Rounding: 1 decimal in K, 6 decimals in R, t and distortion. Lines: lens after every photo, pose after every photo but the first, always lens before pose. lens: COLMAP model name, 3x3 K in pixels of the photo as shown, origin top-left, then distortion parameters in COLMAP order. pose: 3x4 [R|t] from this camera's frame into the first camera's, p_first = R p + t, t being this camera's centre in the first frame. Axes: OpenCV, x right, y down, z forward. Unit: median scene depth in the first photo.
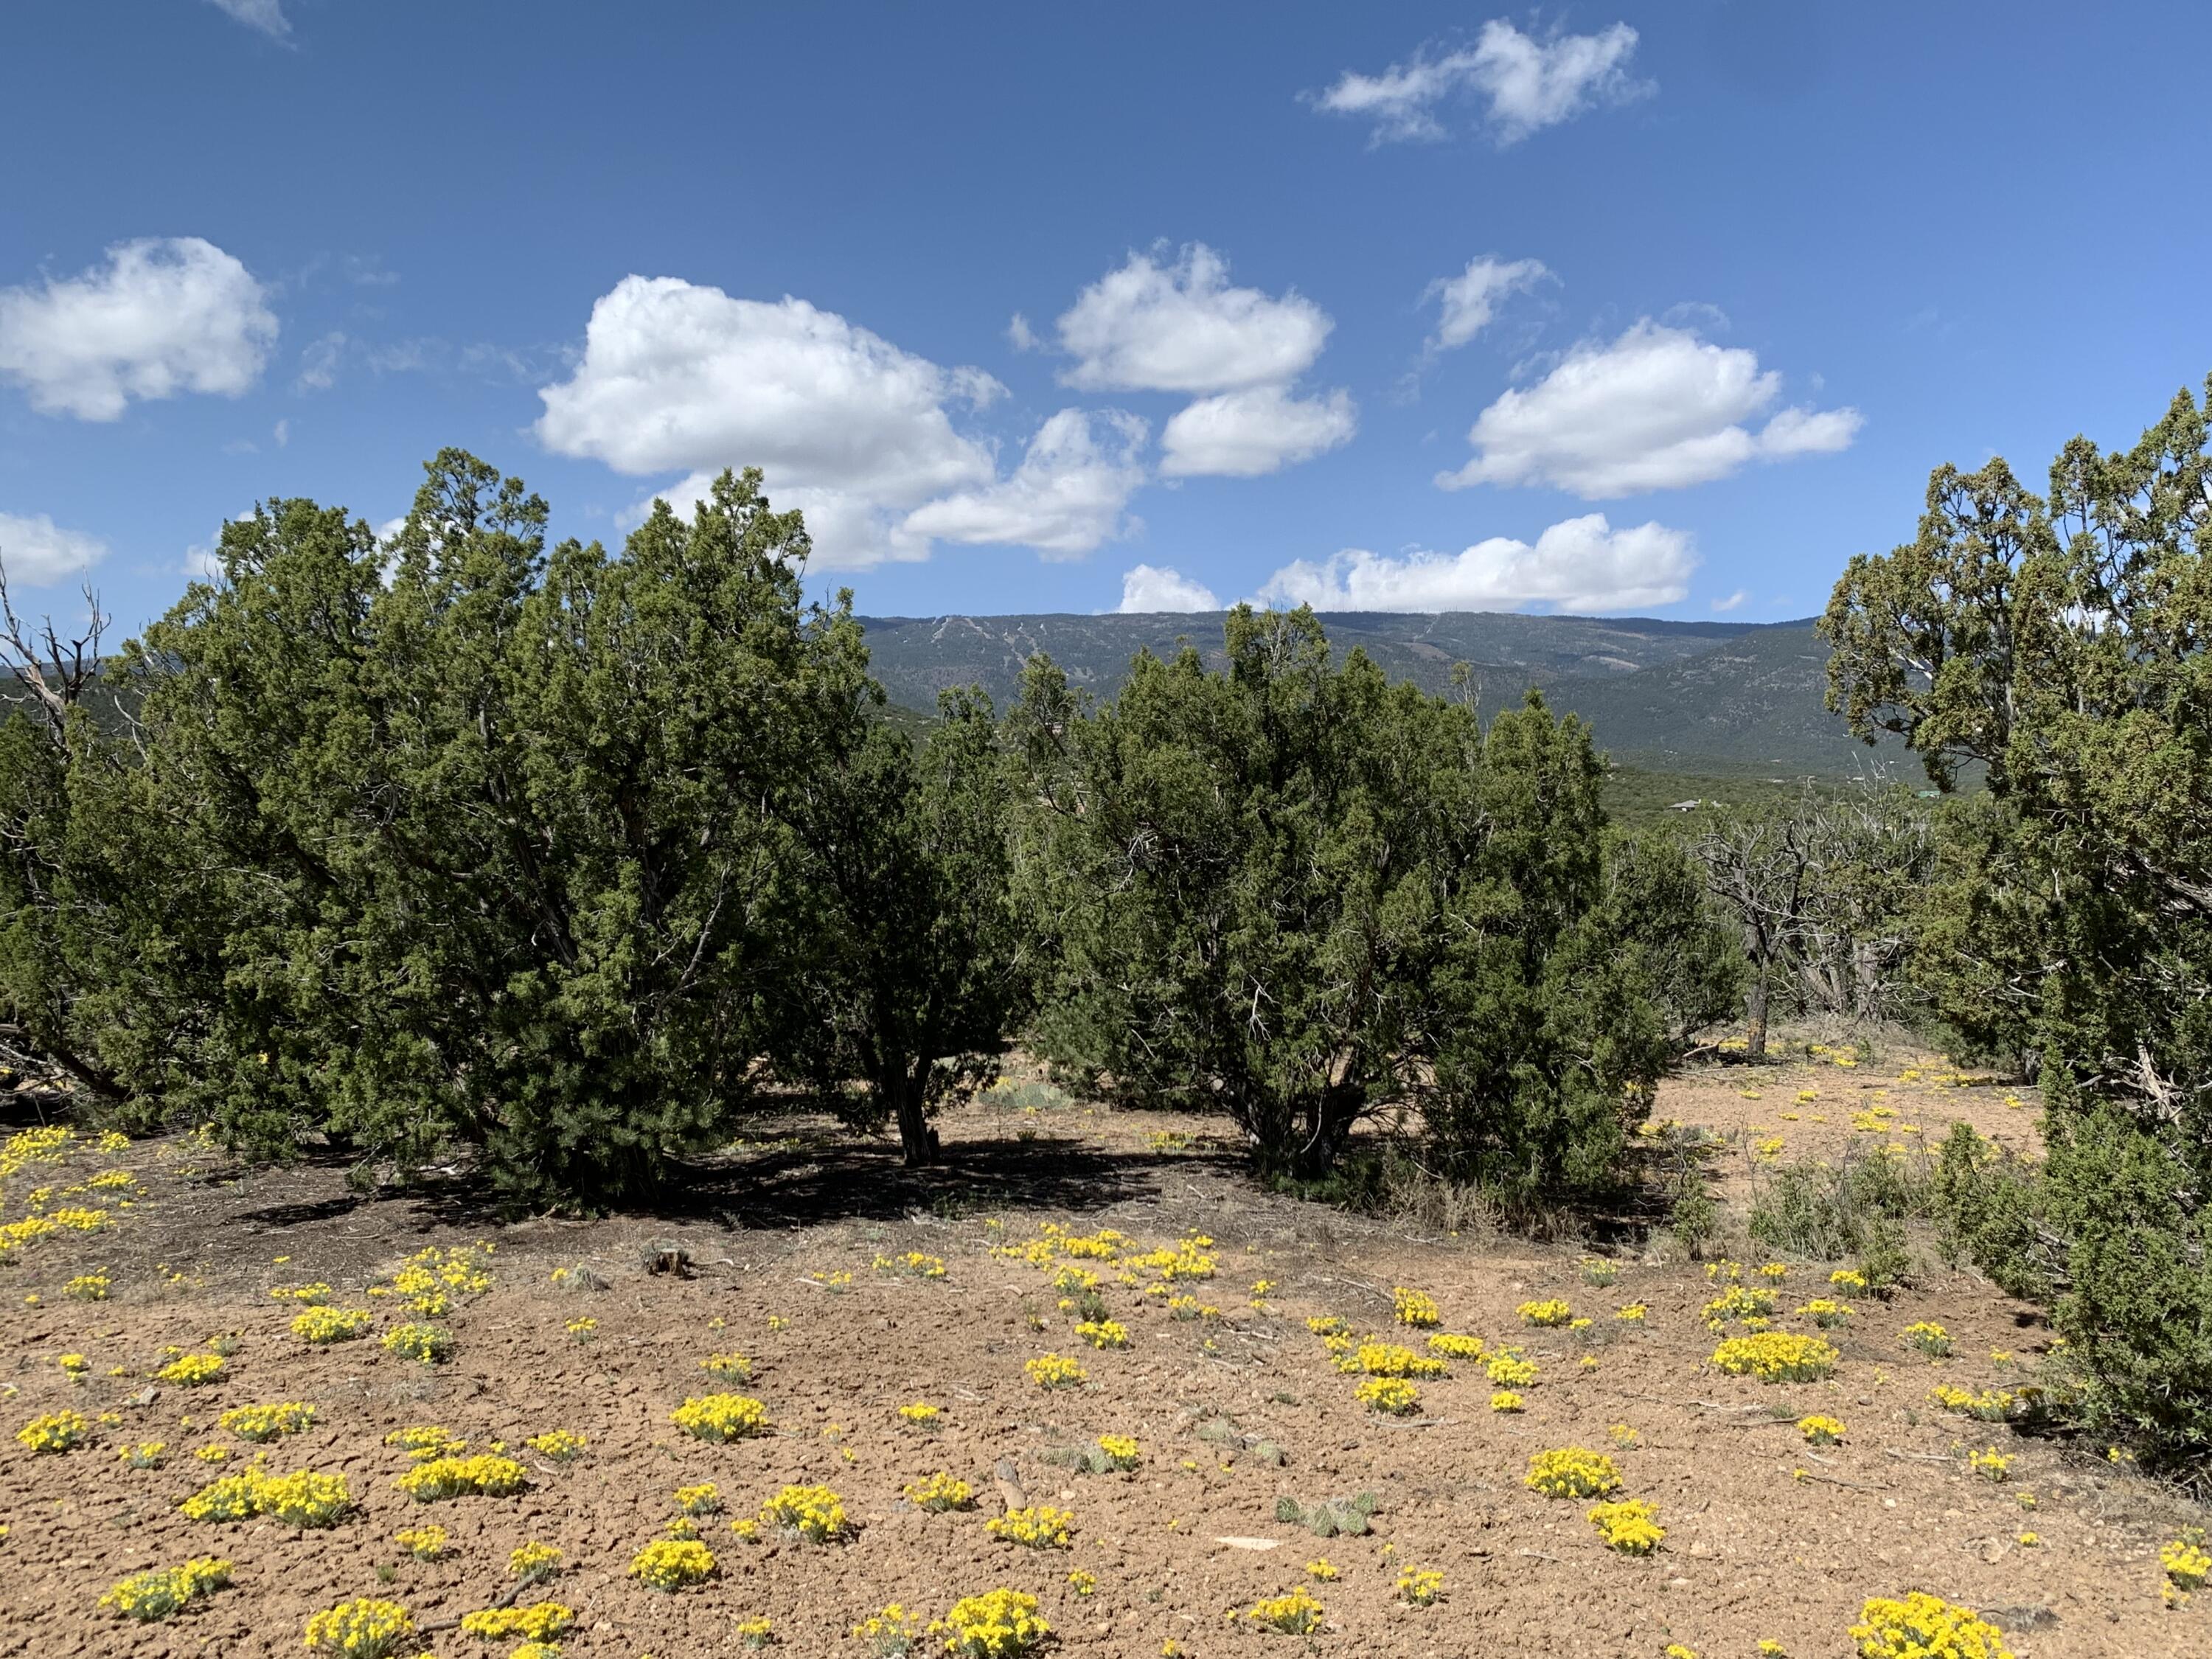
lens RADIAL K [[1926.3, 0, 1096.6], [0, 1926.3, 837.3], [0, 0, 1]] dist [0.024953, -0.044670]
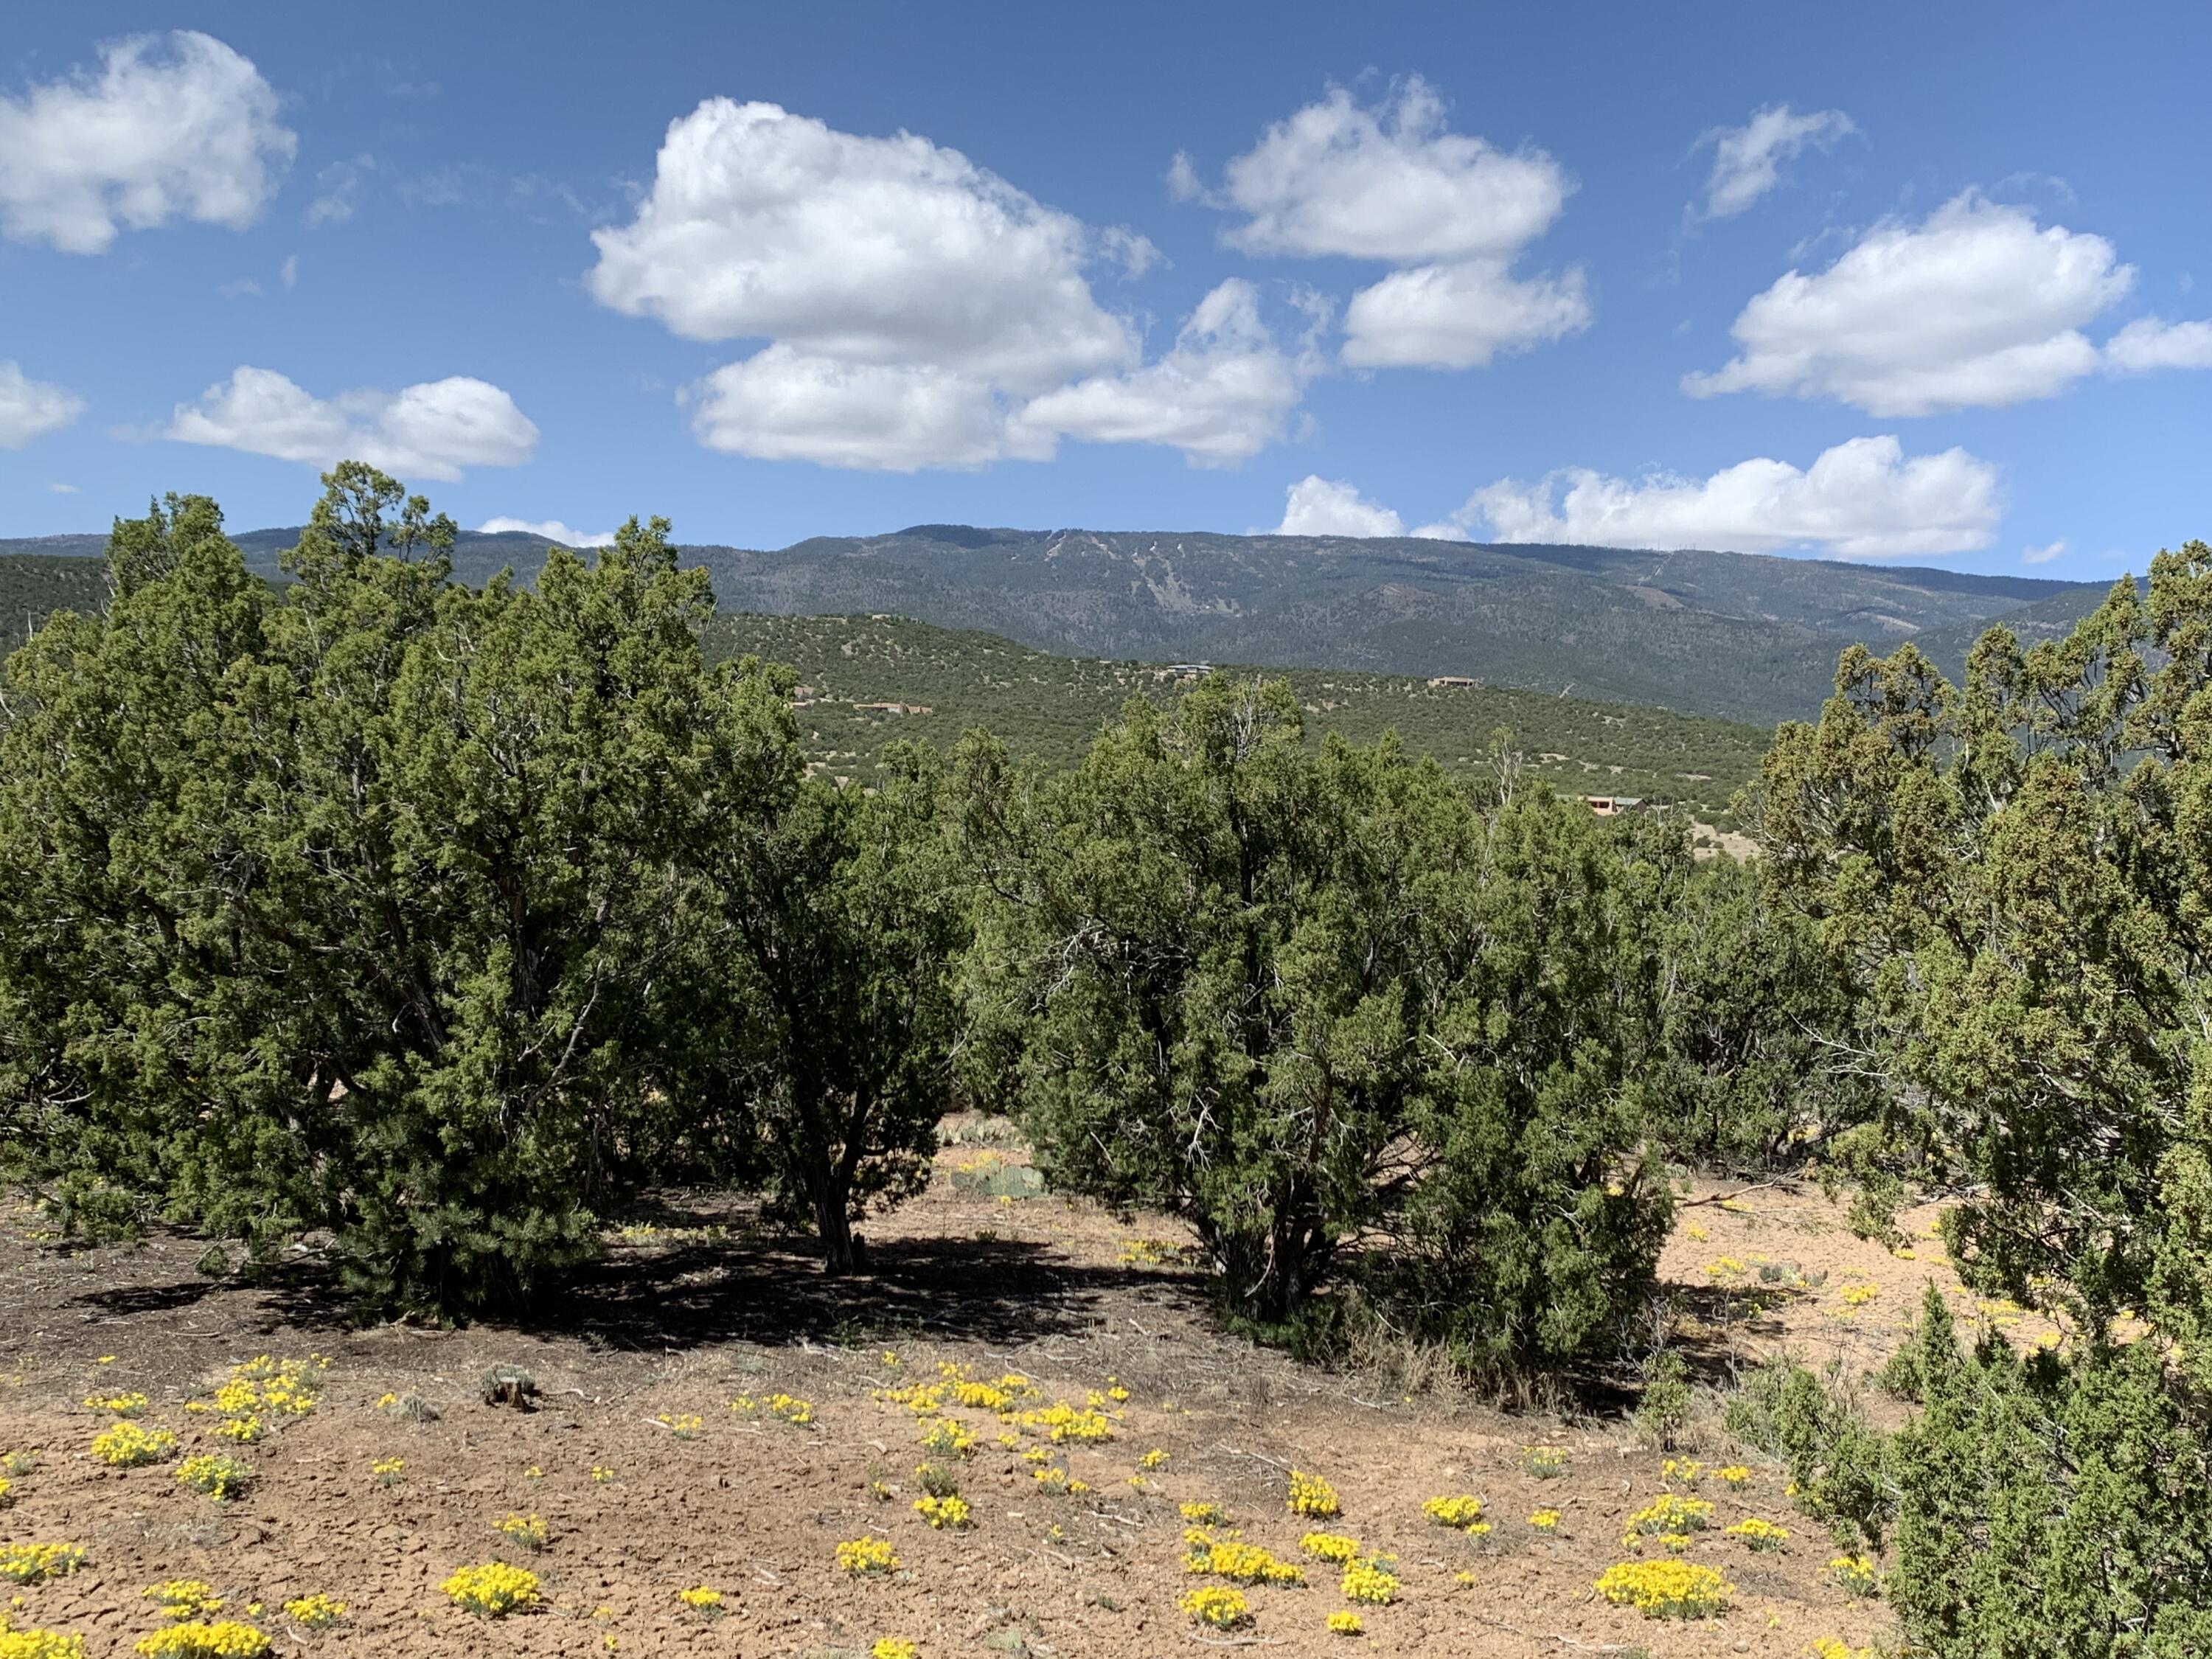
lens RADIAL K [[2353.9, 0, 1106.6], [0, 2353.9, 824.6], [0, 0, 1]] dist [0.023774, 0.000000]
pose [[0.996958, 0.049157, -0.060480, 0.096558], [-0.048429, 0.998736, 0.013441, -0.065148], [0.061064, -0.010472, 0.998079, -0.087891]]
